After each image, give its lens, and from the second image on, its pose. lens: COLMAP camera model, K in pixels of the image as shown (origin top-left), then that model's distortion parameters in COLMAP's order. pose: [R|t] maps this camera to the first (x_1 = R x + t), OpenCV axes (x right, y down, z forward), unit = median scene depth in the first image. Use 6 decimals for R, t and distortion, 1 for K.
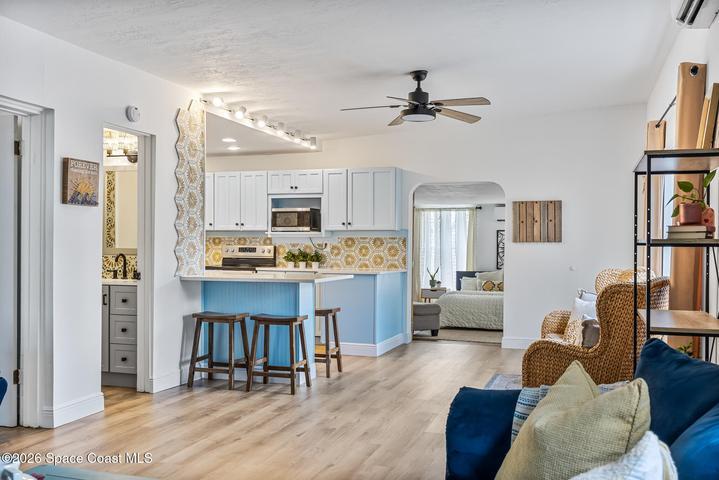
lens RADIAL K [[699.8, 0, 357.4], [0, 699.8, 253.3], [0, 0, 1]] dist [-0.000971, -0.000169]
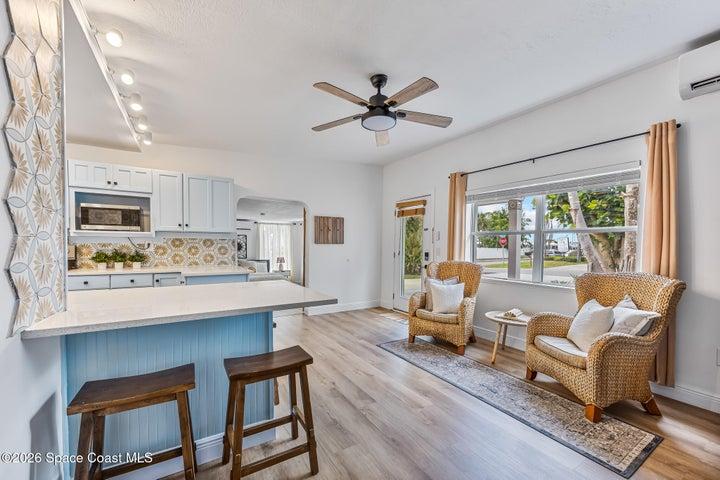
lens RADIAL K [[289.9, 0, 360.0], [0, 289.9, 252.2], [0, 0, 1]] dist [0.000258, -0.000024]
pose [[0.651571, -0.017478, 0.758386, -0.171341], [0.000889, 0.999751, 0.022277, -0.010847], [-0.758587, -0.013841, 0.651425, 0.505869]]
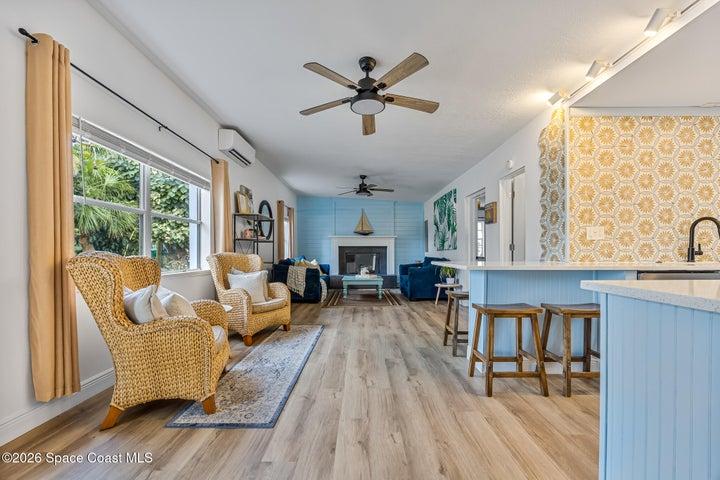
lens RADIAL K [[279.5, 0, 360.8], [0, 279.5, 254.5], [0, 0, 1]] dist [-0.000367, -0.000082]
pose [[-0.954152, -0.002829, -0.299309, 0.147342], [-0.006491, 0.999916, 0.011241, 0.011788], [0.299252, 0.012669, -0.954090, 0.940775]]
